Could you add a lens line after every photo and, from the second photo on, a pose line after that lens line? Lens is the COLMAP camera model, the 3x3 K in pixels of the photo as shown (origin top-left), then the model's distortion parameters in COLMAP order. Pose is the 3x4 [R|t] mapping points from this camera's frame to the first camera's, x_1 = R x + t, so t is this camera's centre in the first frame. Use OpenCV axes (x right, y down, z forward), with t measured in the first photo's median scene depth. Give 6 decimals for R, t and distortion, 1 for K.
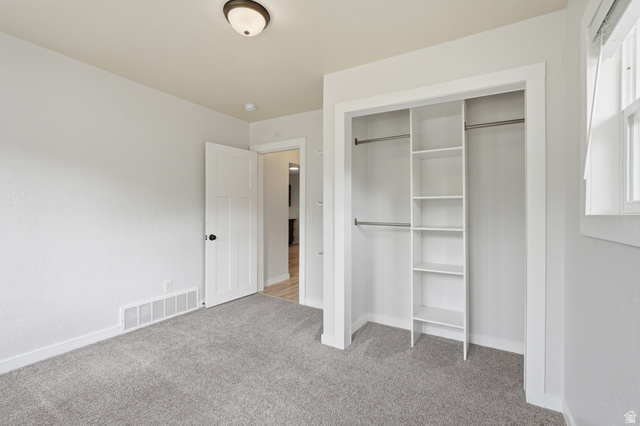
lens RADIAL K [[281.5, 0, 320.0], [0, 281.5, 213.0], [0, 0, 1]] dist [0.000842, 0.000659]
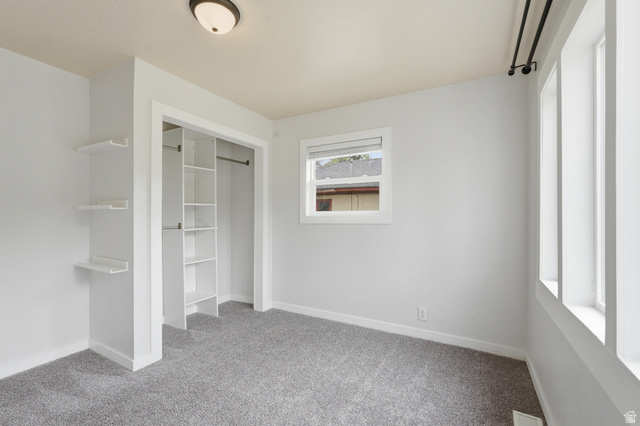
lens RADIAL K [[281.5, 0, 320.0], [0, 281.5, 213.0], [0, 0, 1]] dist [0.000842, 0.000659]
pose [[-0.036550, -0.004815, 0.999320, -0.944302], [-0.008749, 0.999952, 0.004498, -0.028059], [-0.999294, -0.008578, -0.036590, 0.511840]]
